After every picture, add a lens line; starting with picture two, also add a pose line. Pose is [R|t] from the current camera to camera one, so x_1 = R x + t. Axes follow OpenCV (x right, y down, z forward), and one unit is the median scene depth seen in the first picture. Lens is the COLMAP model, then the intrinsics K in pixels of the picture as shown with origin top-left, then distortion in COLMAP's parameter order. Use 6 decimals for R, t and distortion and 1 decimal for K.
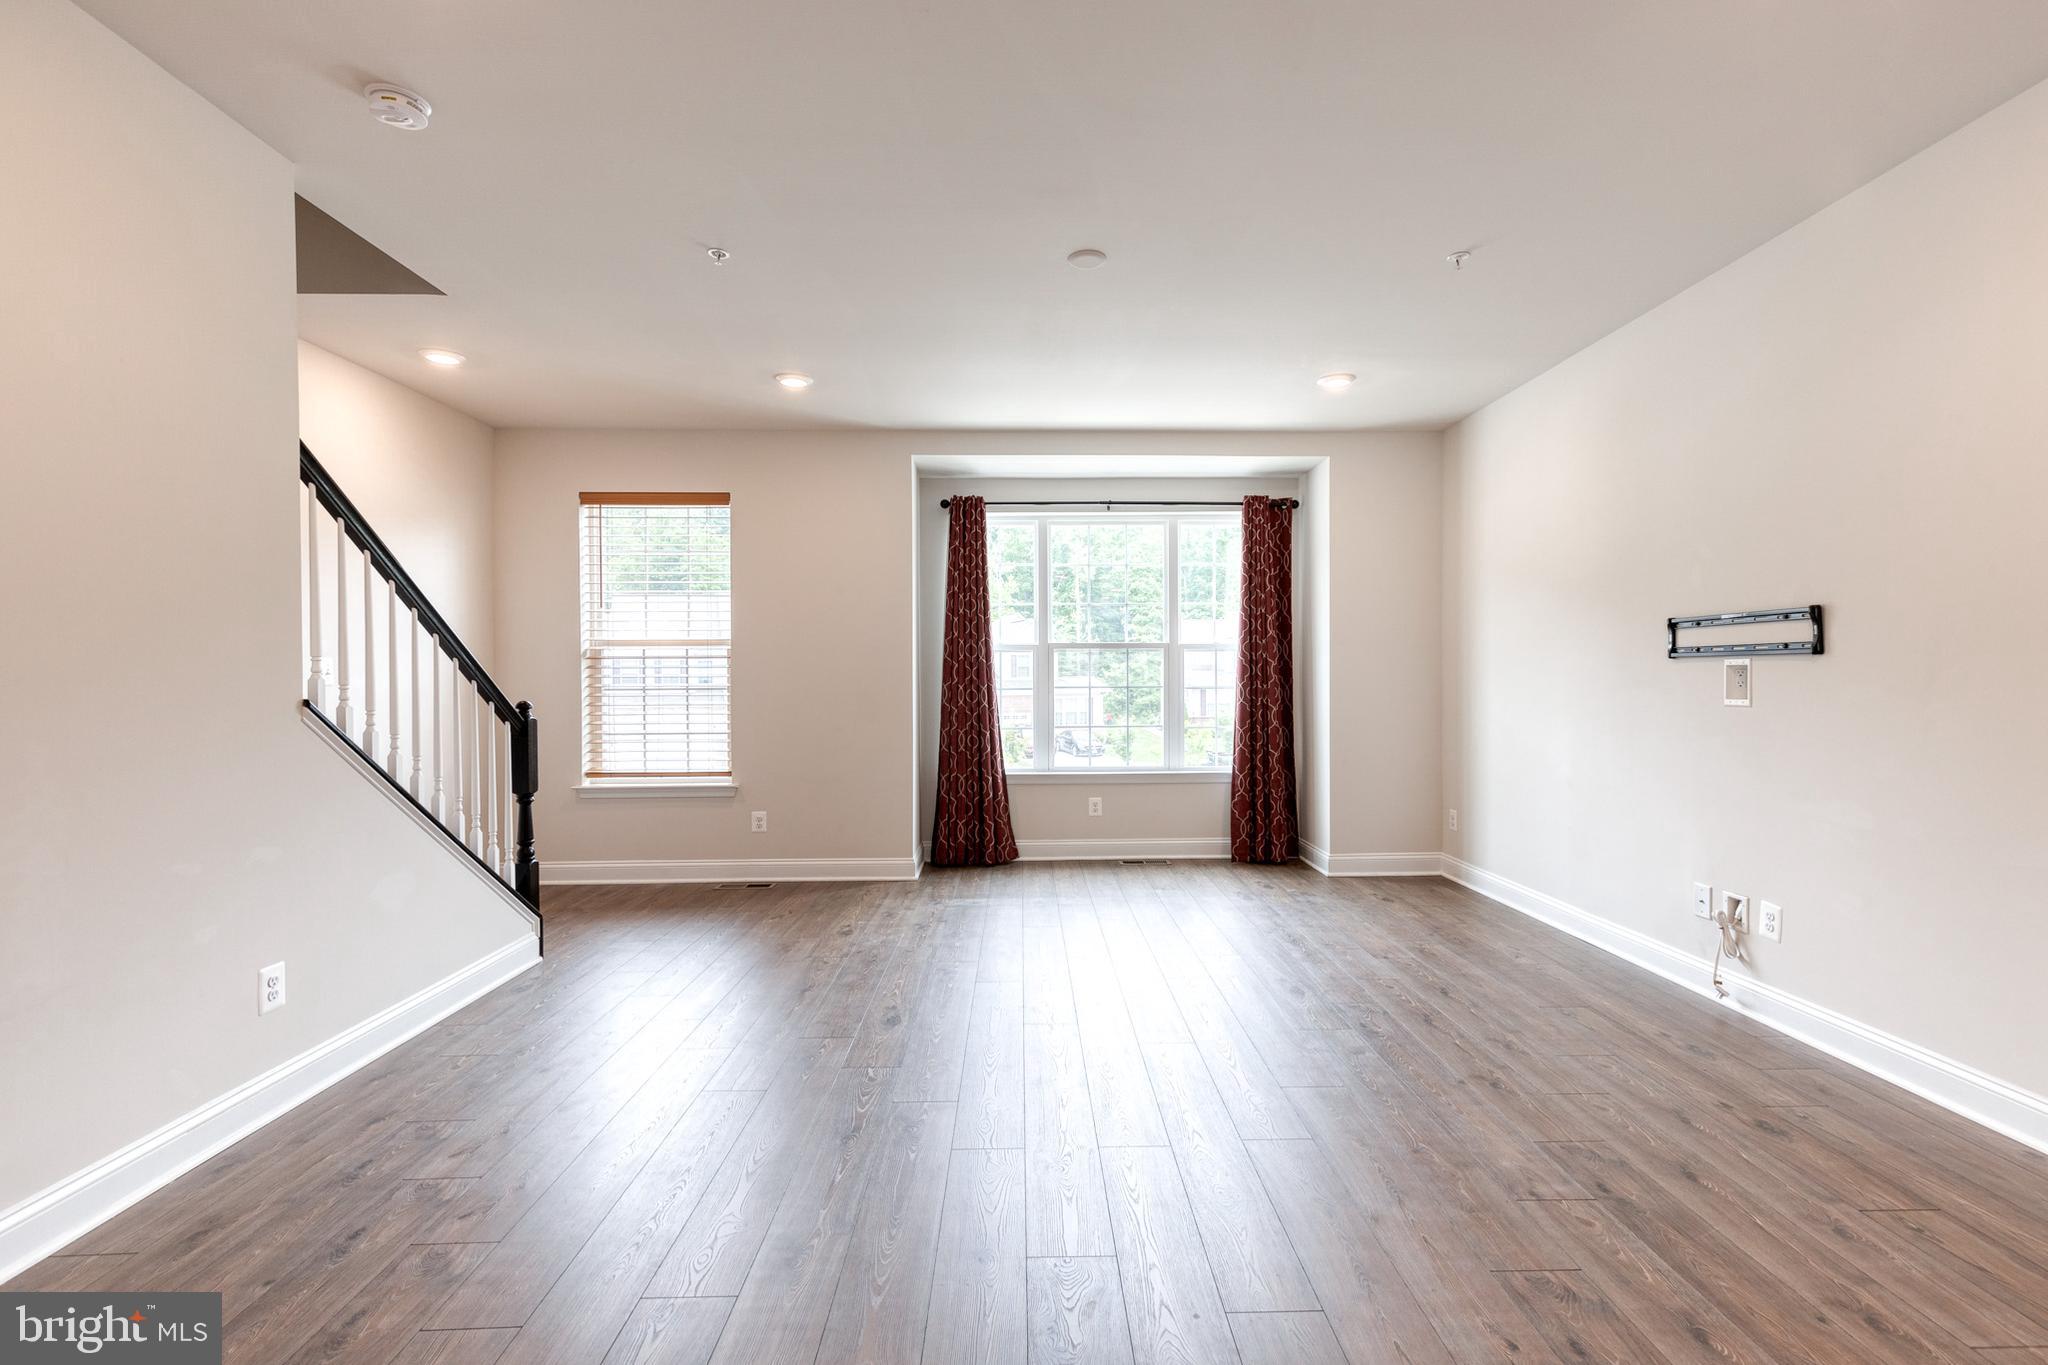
lens RADIAL K [[924.2, 0, 1043.5], [0, 924.2, 684.6], [0, 0, 1]] dist [0.008442, -0.001359]
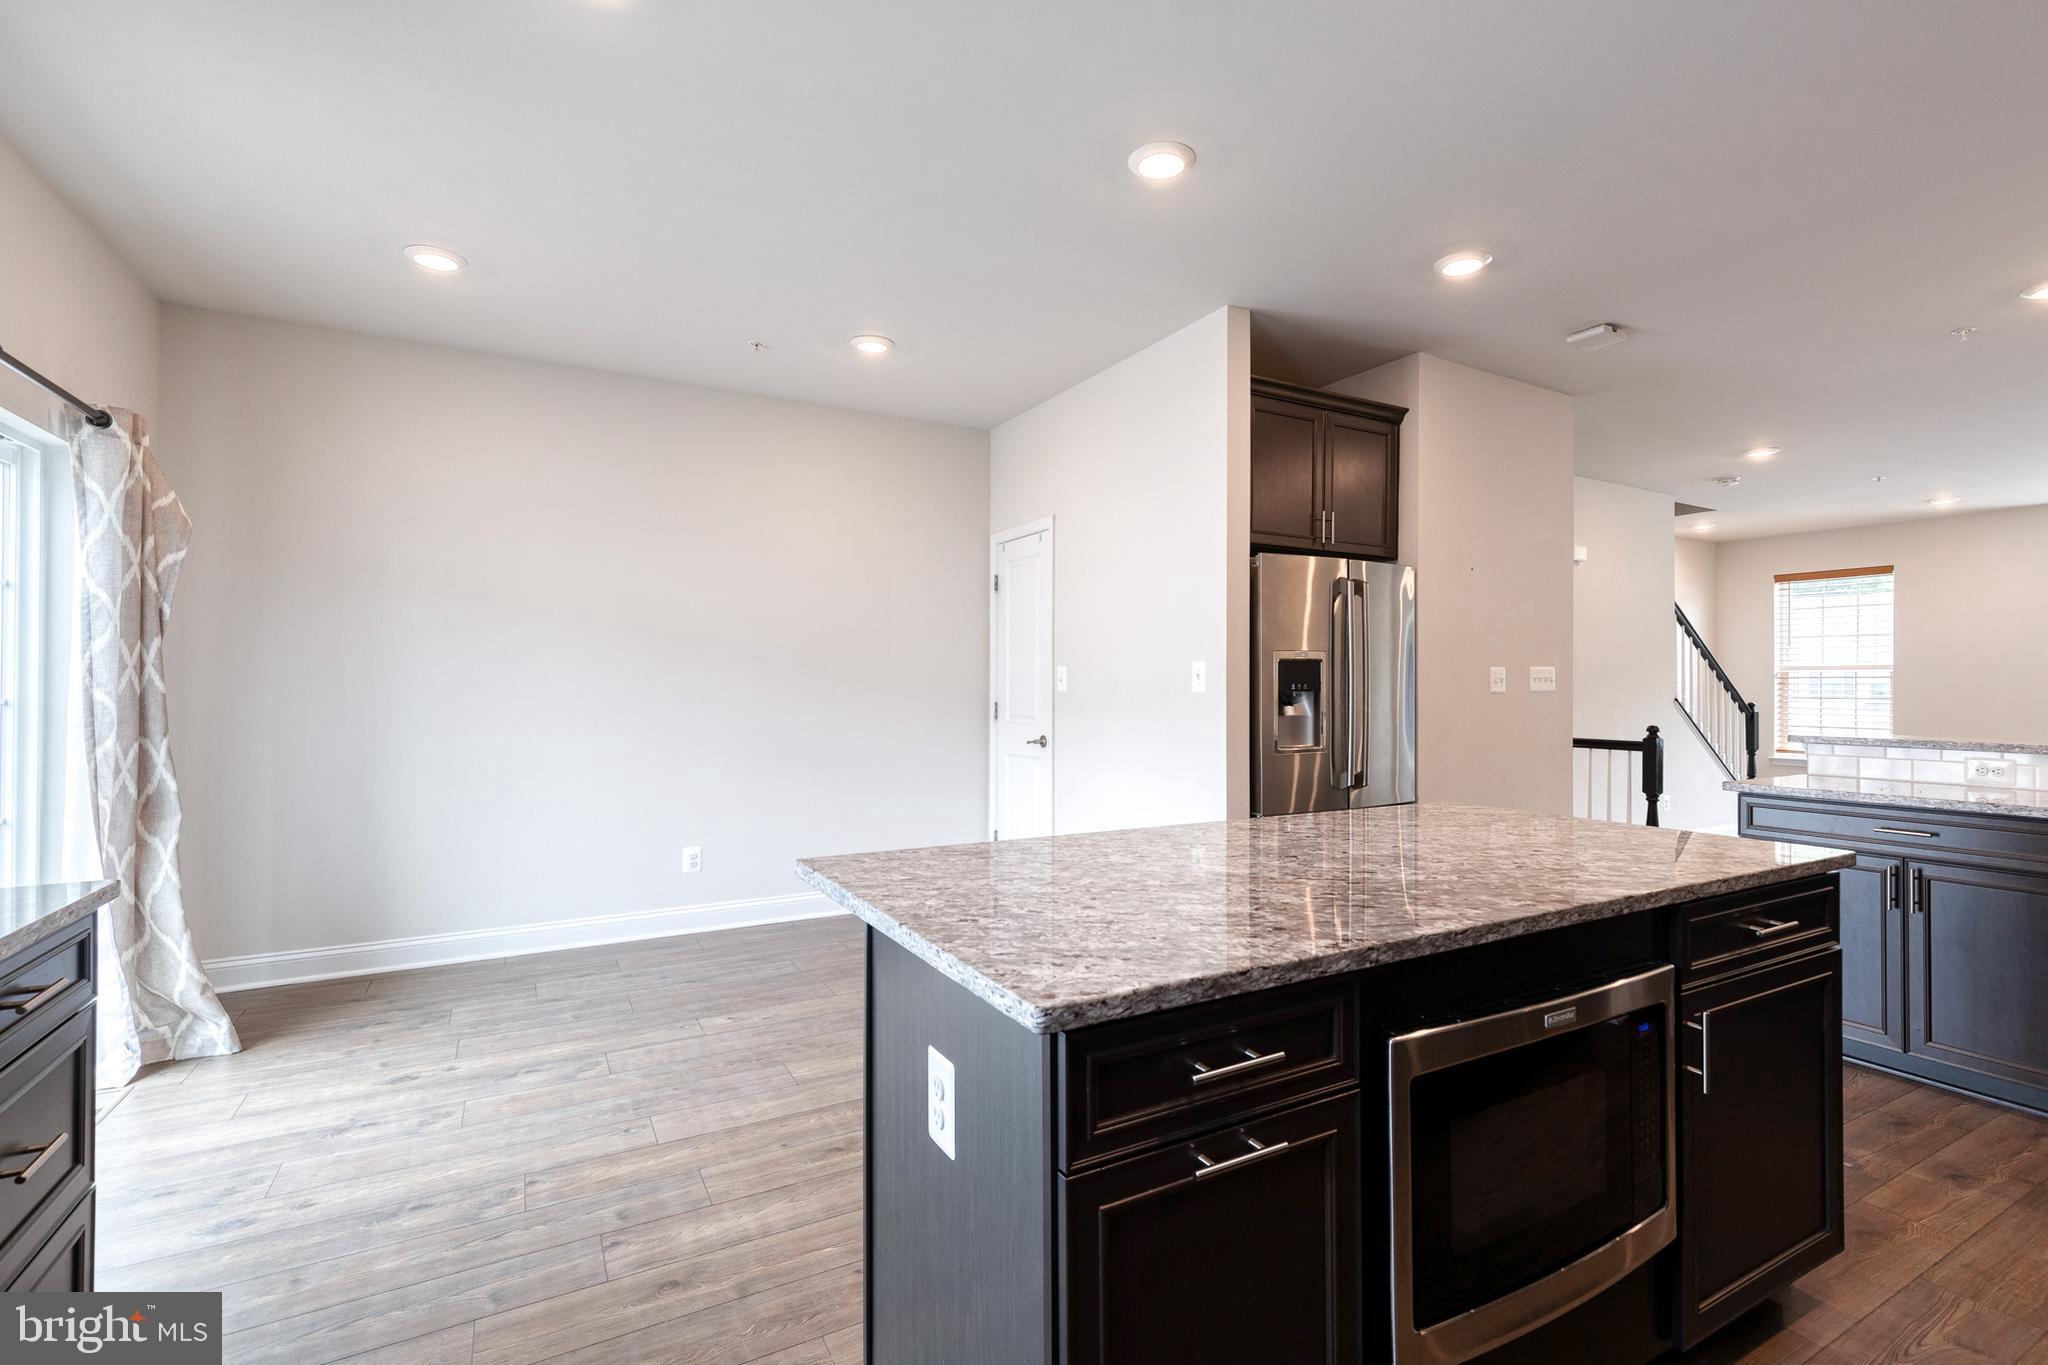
lens RADIAL K [[924.2, 0, 1040.2], [0, 924.2, 682.9], [0, 0, 1]] dist [0.008442, -0.001359]
pose [[0.463656, 0.002633, -0.886011, 0.340455], [-0.013741, 0.999897, -0.004219, 0.004351], [0.885909, 0.014131, 0.463644, -0.881297]]
